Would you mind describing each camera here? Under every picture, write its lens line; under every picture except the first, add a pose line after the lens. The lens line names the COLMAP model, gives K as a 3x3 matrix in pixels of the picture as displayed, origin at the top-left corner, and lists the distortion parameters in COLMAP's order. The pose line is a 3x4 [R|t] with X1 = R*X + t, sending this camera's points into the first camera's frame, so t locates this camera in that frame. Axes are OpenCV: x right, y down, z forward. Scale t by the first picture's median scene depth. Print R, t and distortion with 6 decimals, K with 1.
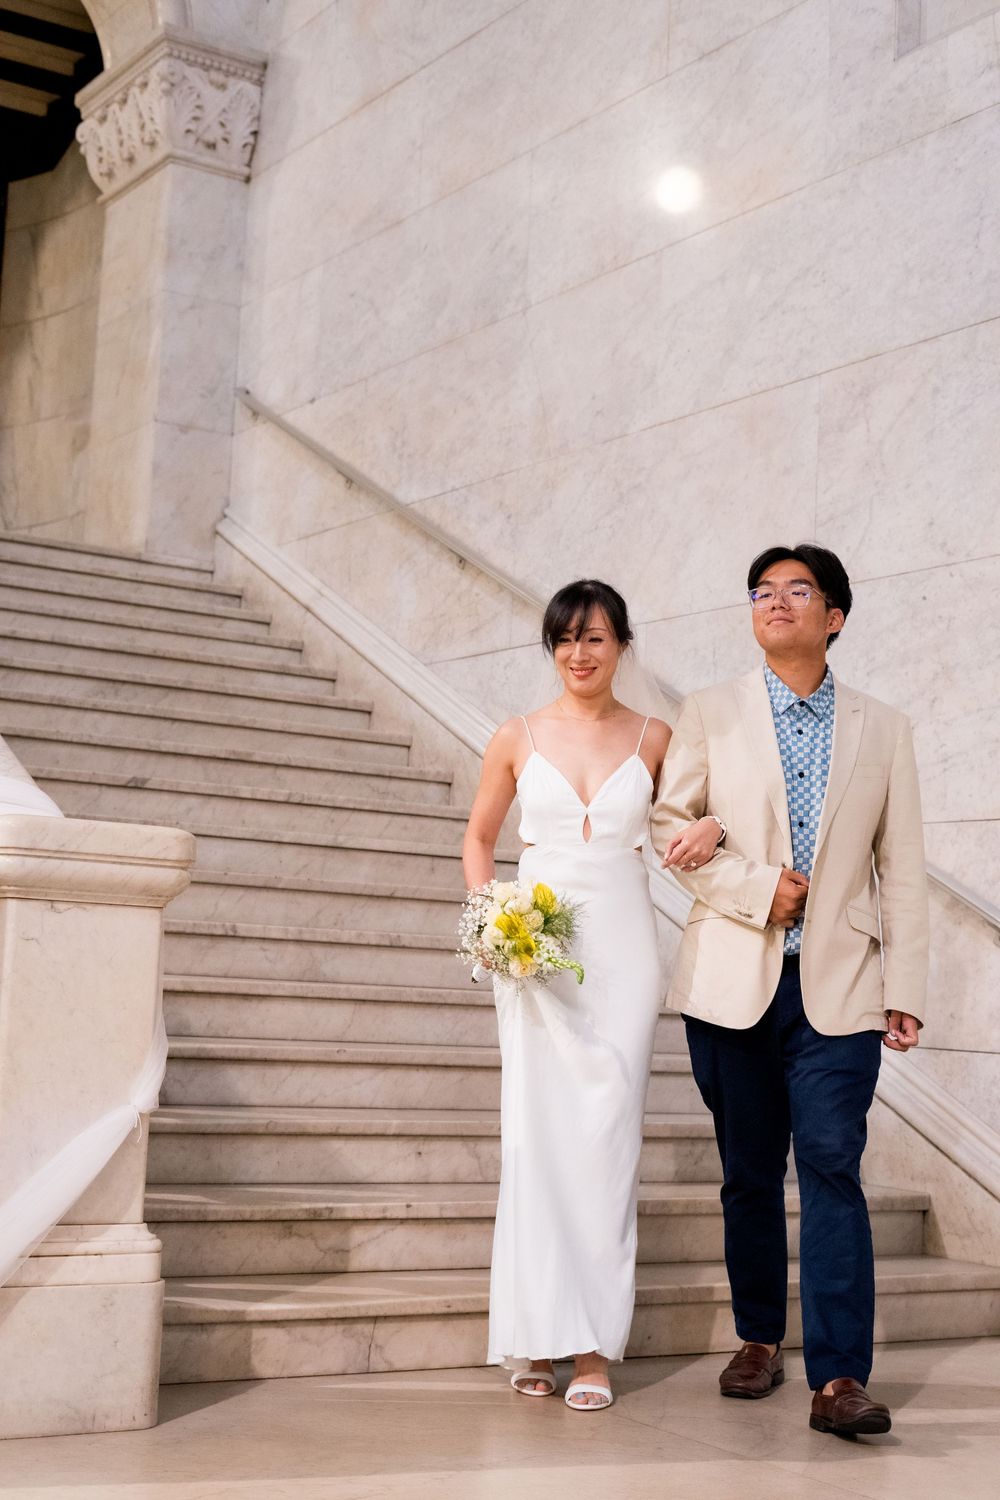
lens RADIAL K [[2174.0, 0, 497.1], [0, 2174.0, 745.2], [0, 0, 1]] dist [-0.018183, -0.020057]
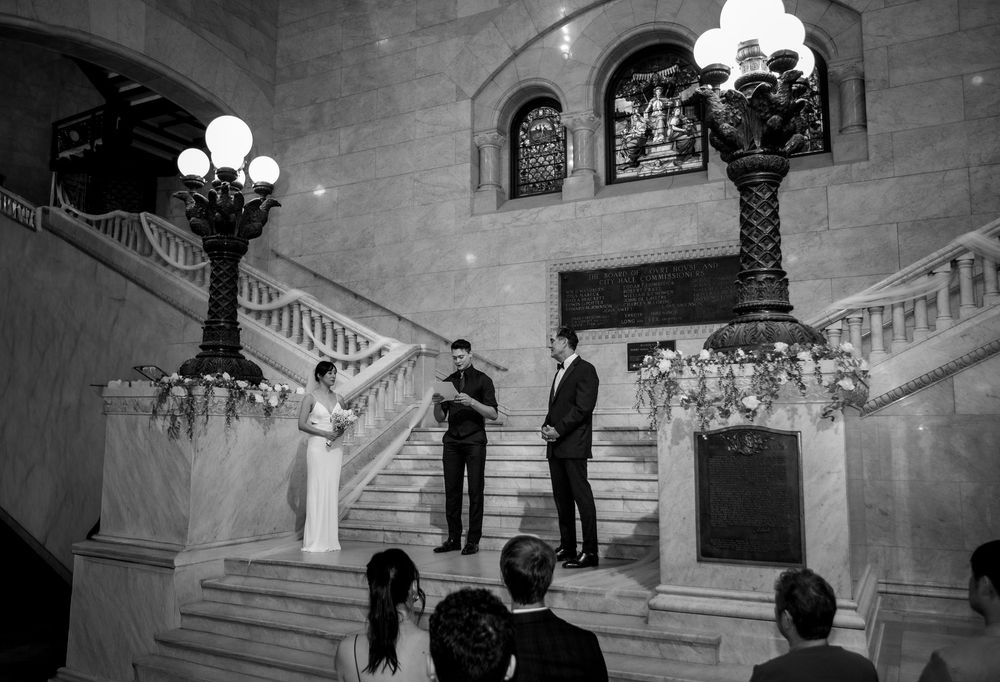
lens RADIAL K [[809.4, 0, 502.6], [0, 809.4, 341.7], [0, 0, 1]] dist [-0.043316, 0.082876]
pose [[0.861100, 0.015930, 0.508186, -0.672083], [-0.015408, 0.999868, -0.005233, 0.016863], [-0.508202, -0.003324, 0.861232, -0.714524]]
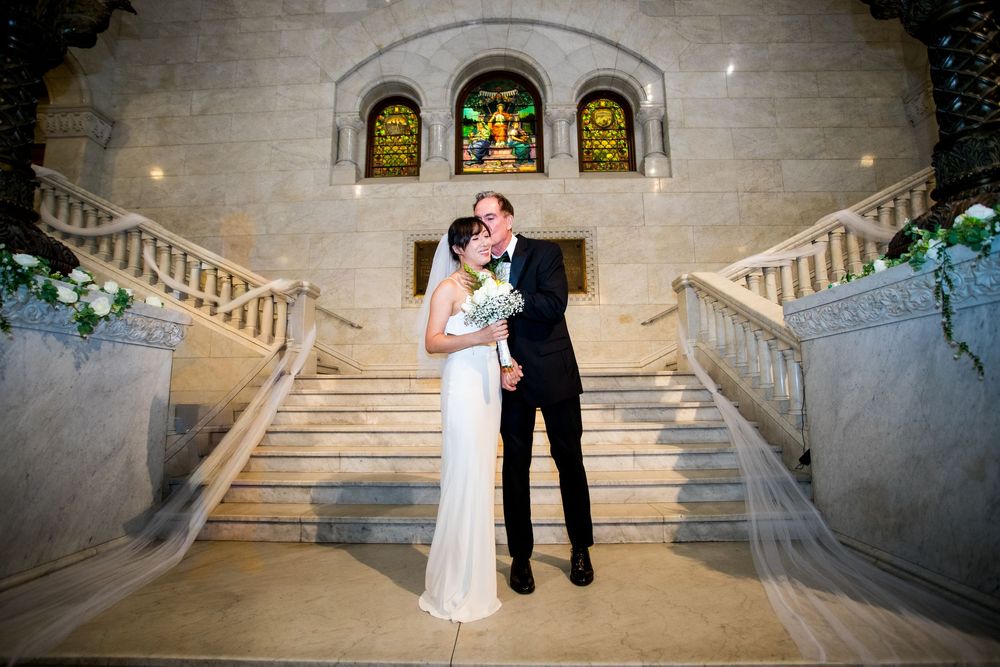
lens RADIAL K [[484.9, 0, 497.1], [0, 484.9, 333.4], [0, 0, 1]] dist [-0.077462, 0.034551]
pose [[0.565252, 0.061323, 0.822636, -0.520160], [-0.053819, 0.997850, -0.037404, 0.101866], [-0.823161, -0.023131, 0.567337, -0.132557]]
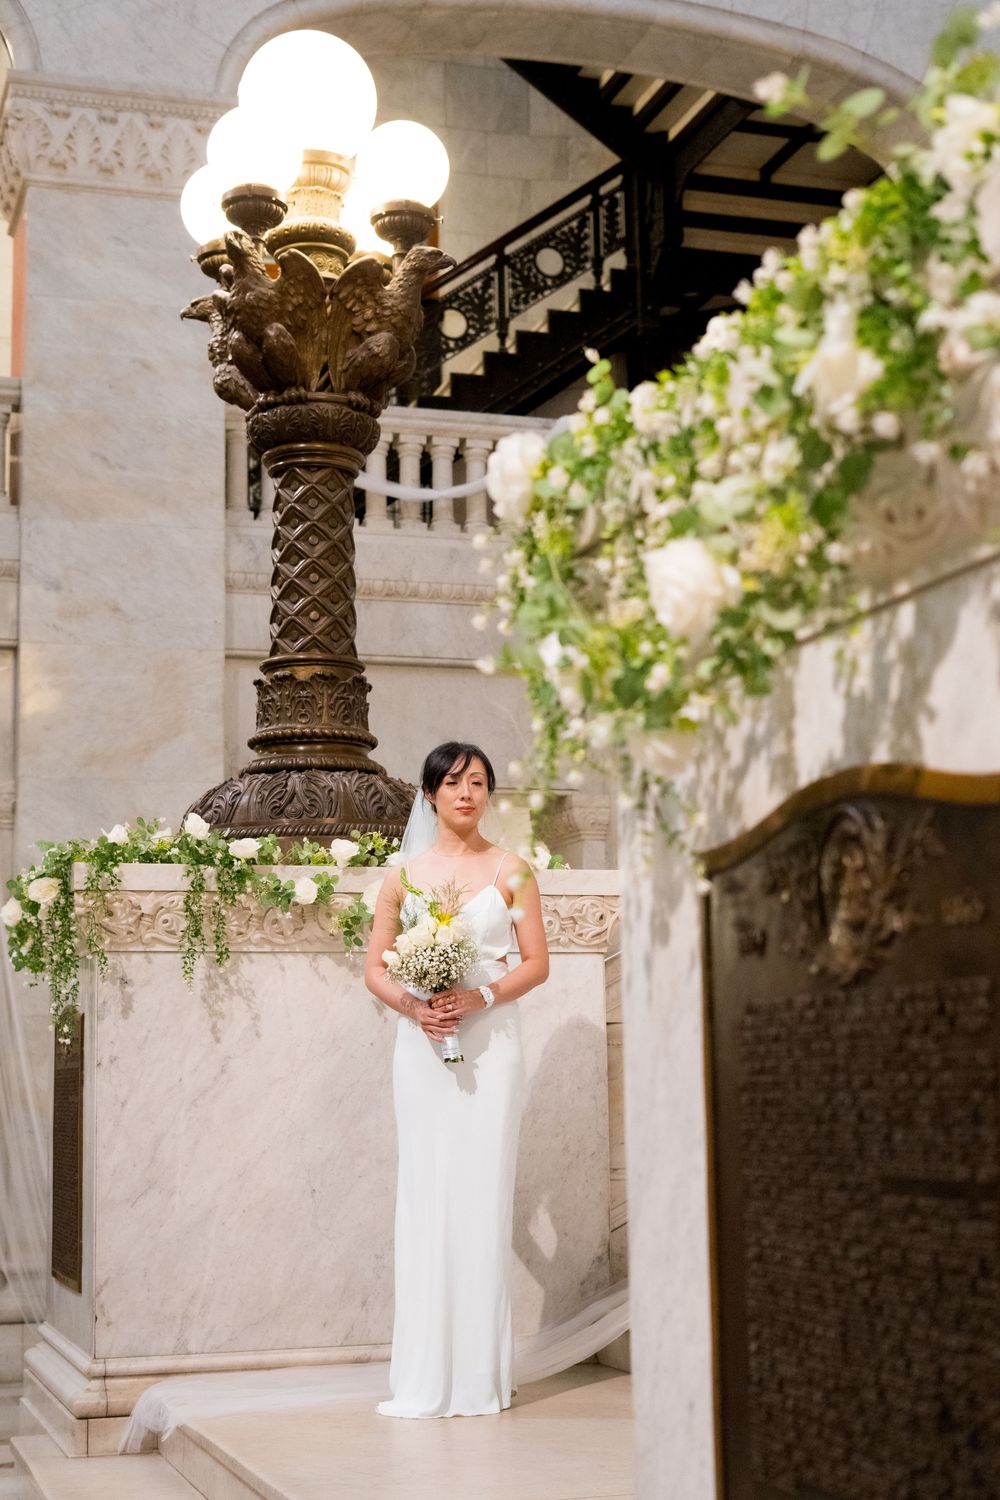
lens RADIAL K [[2253.8, 0, 503.0], [0, 2253.8, 767.9], [0, 0, 1]] dist [-0.021173, -0.025359]
pose [[0.965864, -0.096469, -0.240418, -0.173747], [0.087582, 0.995029, -0.047402, 0.082991], [0.243795, 0.024728, 0.969511, -0.521704]]
